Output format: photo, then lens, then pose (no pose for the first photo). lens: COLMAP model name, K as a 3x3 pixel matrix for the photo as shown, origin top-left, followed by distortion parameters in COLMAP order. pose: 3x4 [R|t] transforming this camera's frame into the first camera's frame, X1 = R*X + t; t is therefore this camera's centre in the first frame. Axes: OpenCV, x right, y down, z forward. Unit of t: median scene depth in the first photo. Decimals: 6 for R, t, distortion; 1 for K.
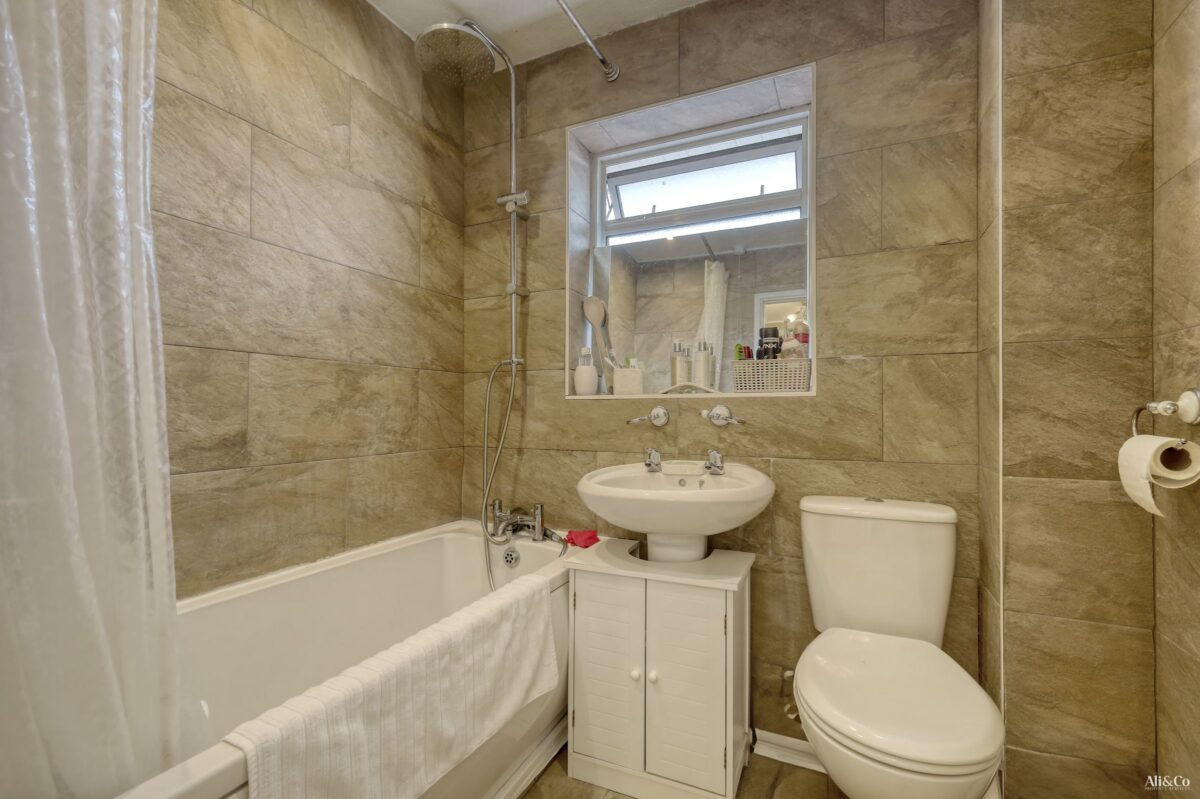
lens RADIAL K [[525.5, 0, 604.9], [0, 525.5, 406.8], [0, 0, 1]] dist [0.017229, 0.000137]
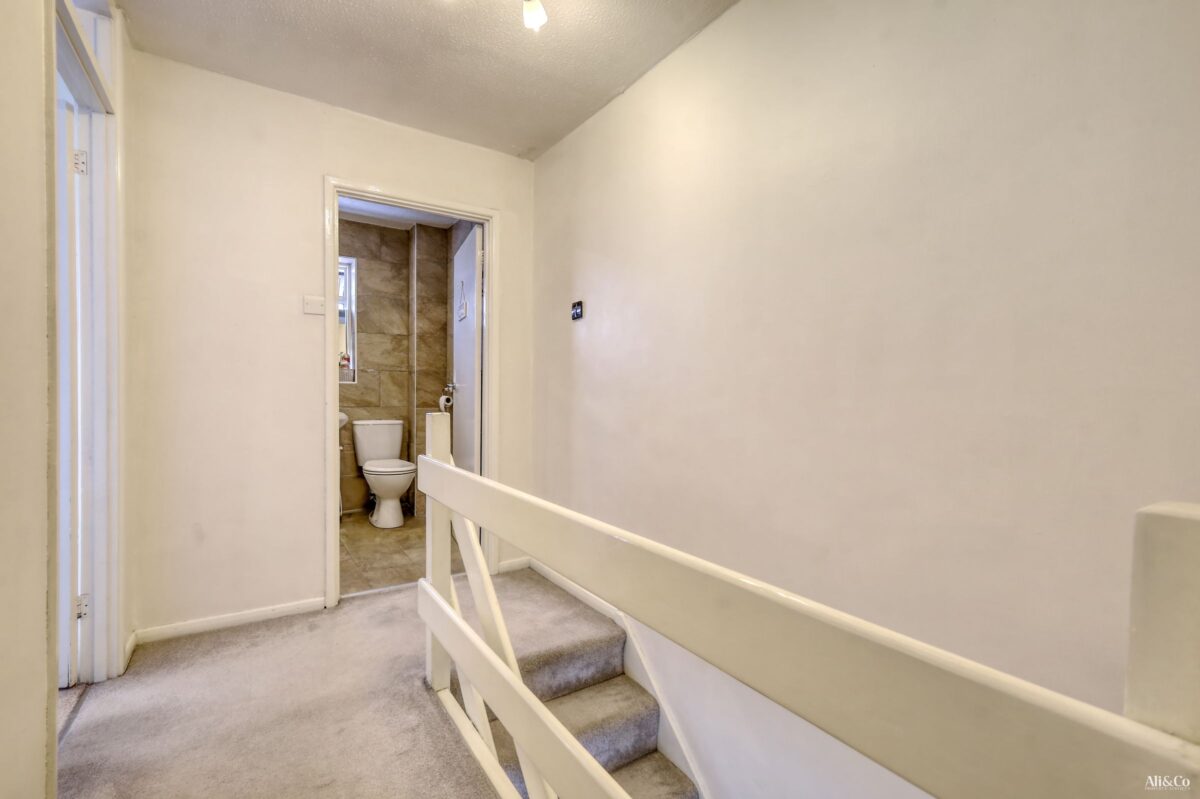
lens RADIAL K [[525.5, 0, 602.9], [0, 525.5, 401.0], [0, 0, 1]] dist [0.017229, 0.000137]
pose [[0.517692, -0.000803, 0.855567, -1.358182], [-0.015202, 0.999833, 0.010137, 0.024050], [-0.855432, -0.018254, 0.517593, -1.592979]]
